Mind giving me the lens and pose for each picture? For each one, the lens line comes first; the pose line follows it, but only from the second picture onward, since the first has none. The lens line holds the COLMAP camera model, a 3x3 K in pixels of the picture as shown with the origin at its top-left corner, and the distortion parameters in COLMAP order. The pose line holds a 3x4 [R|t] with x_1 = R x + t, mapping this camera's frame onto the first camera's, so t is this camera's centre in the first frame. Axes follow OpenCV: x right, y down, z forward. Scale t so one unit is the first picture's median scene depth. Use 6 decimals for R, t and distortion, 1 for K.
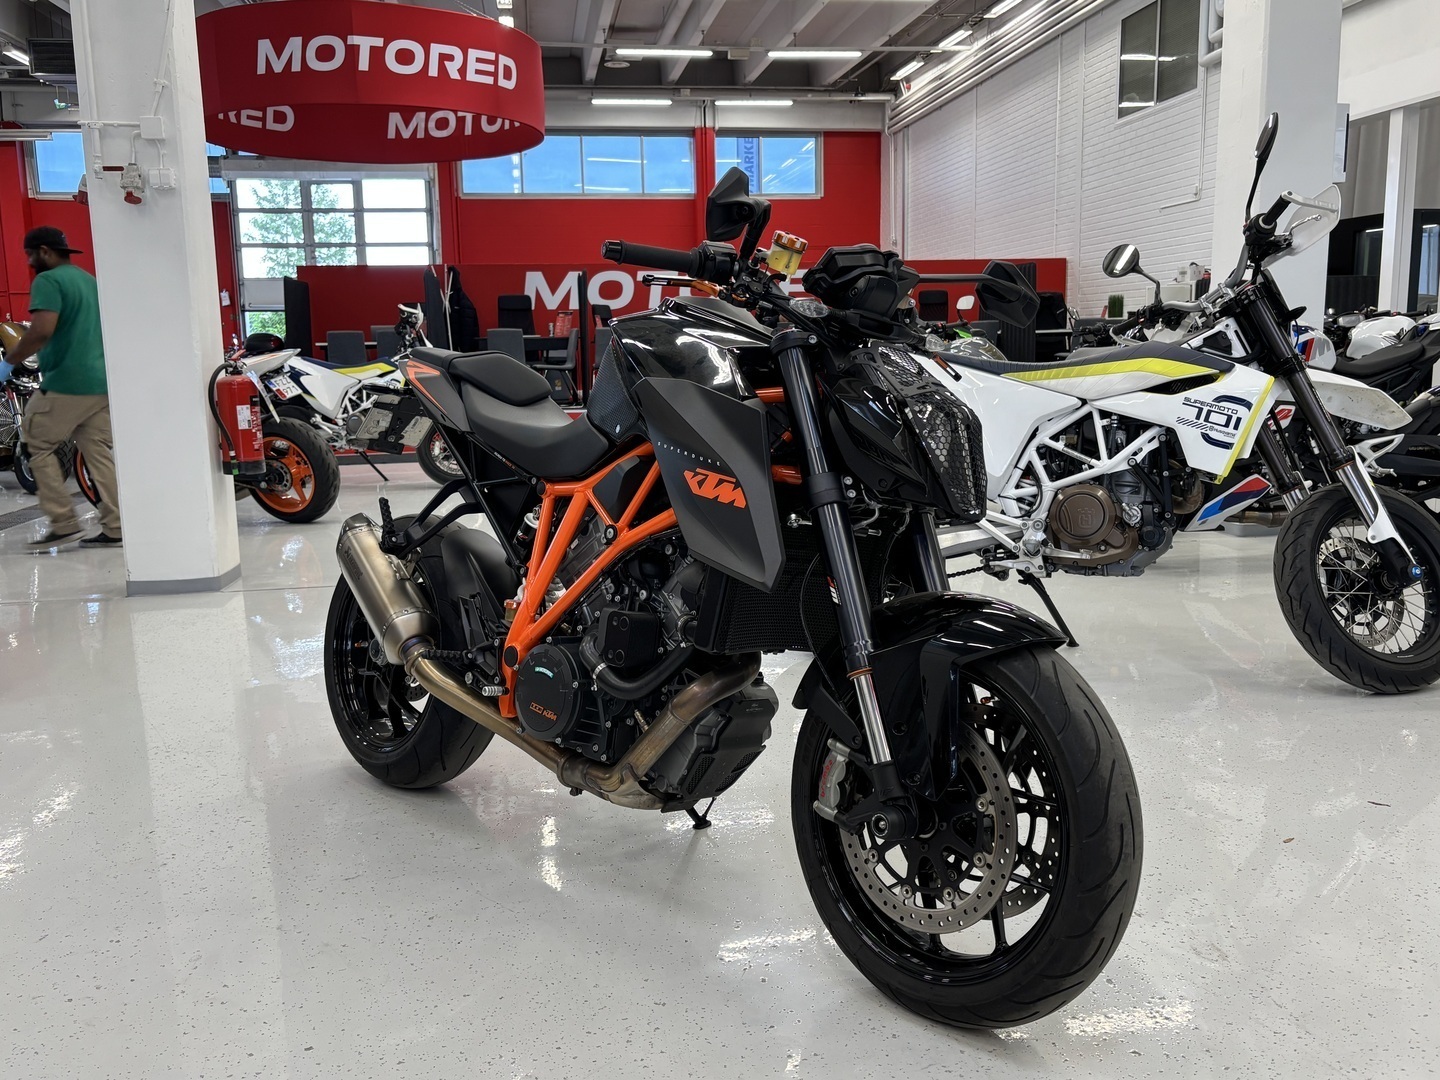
lens RADIAL K [[1242.8, 0, 720.0], [0, 1242.8, 540.0], [0, 0, 1]] dist [0.007725, 0.000889]
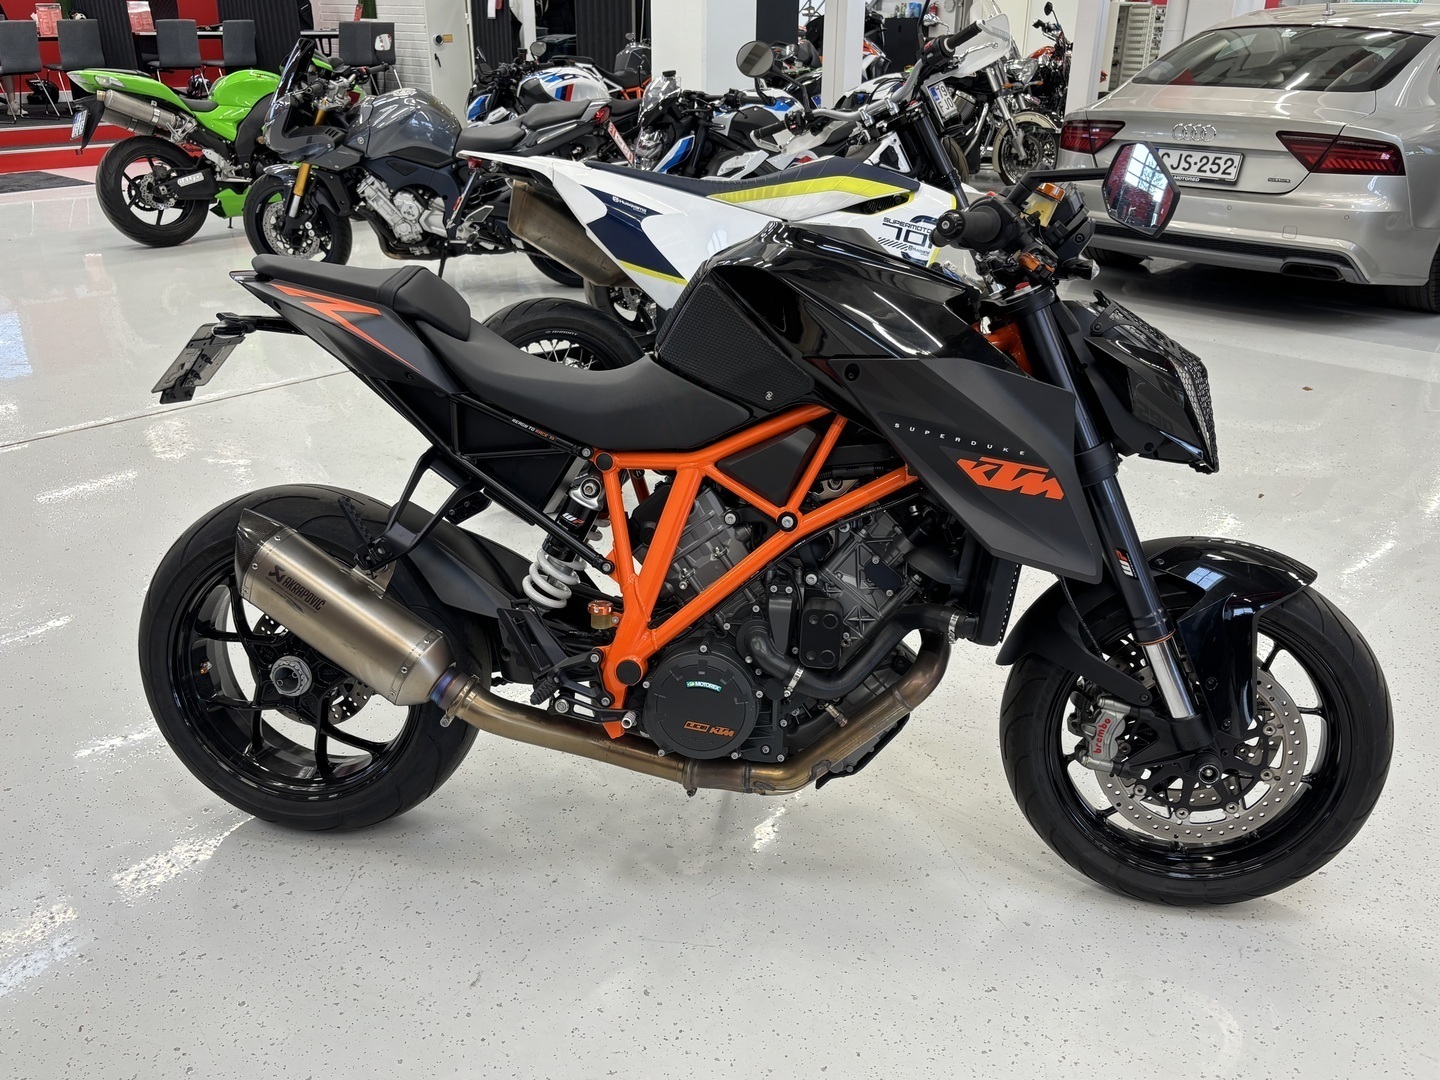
lens RADIAL K [[1242.8, 0, 720.0], [0, 1242.8, 540.0], [0, 0, 1]] dist [0.007725, 0.000889]
pose [[0.798054, -0.213759, 0.563397, -0.390066], [0.071984, 0.962090, 0.263062, -0.141530], [-0.598270, -0.169382, 0.783187, 0.223112]]
